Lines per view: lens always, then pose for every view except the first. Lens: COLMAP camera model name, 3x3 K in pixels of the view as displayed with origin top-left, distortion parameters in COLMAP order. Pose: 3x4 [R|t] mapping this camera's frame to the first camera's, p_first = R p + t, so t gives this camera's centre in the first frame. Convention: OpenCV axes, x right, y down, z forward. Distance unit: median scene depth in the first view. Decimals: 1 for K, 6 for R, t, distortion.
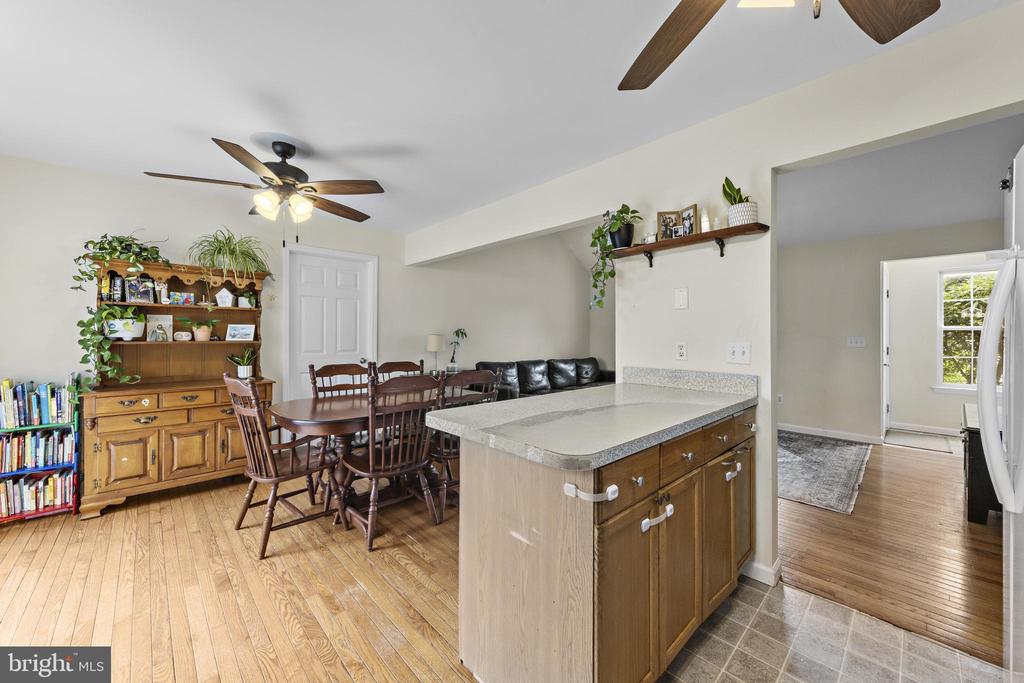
lens RADIAL K [[385.3, 0, 513.3], [0, 385.3, 334.7], [0, 0, 1]] dist [0.001236, 0.000269]
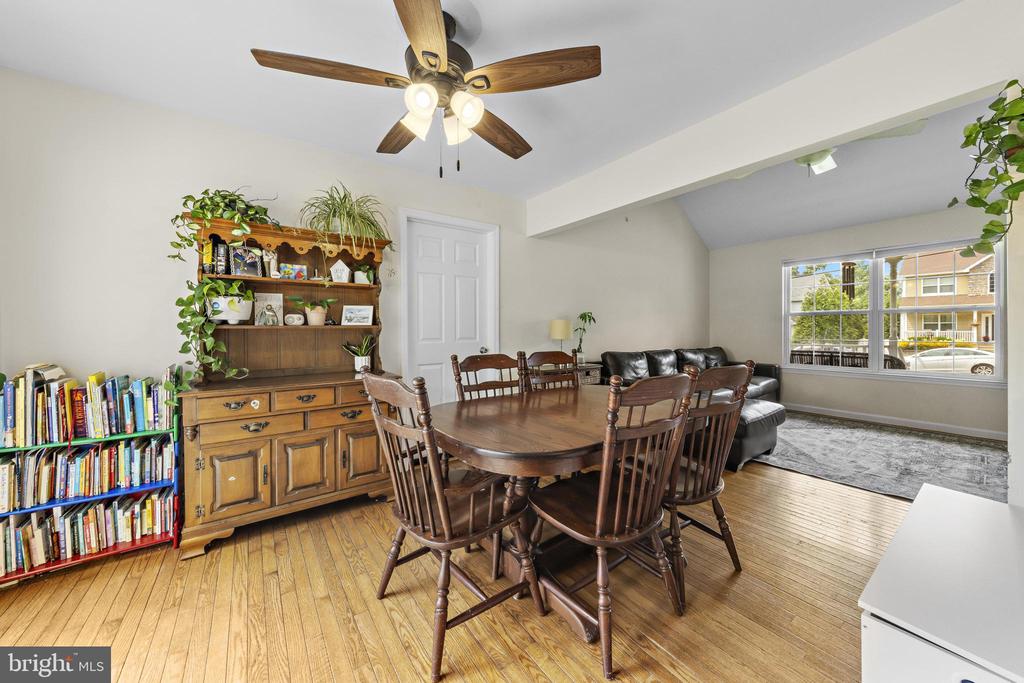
lens RADIAL K [[362.7, 0, 513.9], [0, 362.7, 328.9], [0, 0, 1]] dist [-0.001071, -0.000101]
pose [[0.991344, -0.007594, -0.131067, -0.343339], [0.008563, 0.999940, 0.006832, 0.025190], [0.131007, -0.007896, 0.991350, 0.349802]]
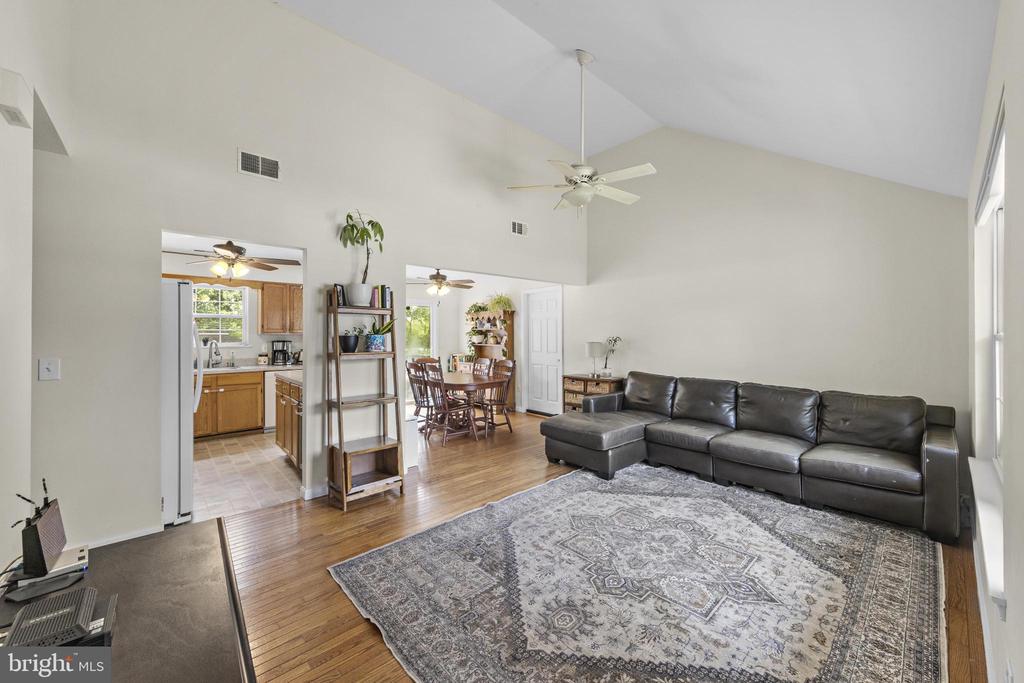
lens RADIAL K [[392.5, 0, 516.8], [0, 392.5, 333.6], [0, 0, 1]] dist [0.000580, 0.000055]
pose [[-0.025513, -0.006246, -0.999655, 1.622637], [0.009177, 0.999937, -0.006482, -0.035968], [0.999632, -0.009339, -0.025454, 1.354711]]
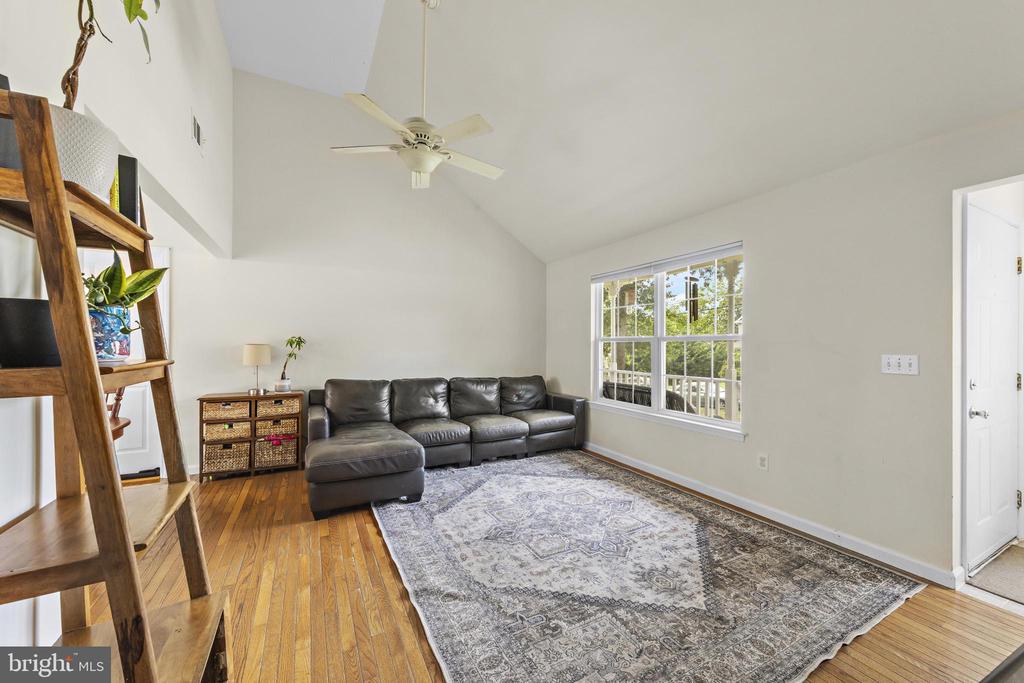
lens RADIAL K [[395.1, 0, 512.0], [0, 395.1, 341.5], [0, 0, 1]] dist [0.000452, 0.000051]
pose [[0.960604, 0.002066, -0.277915, 0.890737], [-0.002131, 0.999998, 0.000068, -0.013864], [0.277914, 0.000527, 0.960606, 0.614230]]
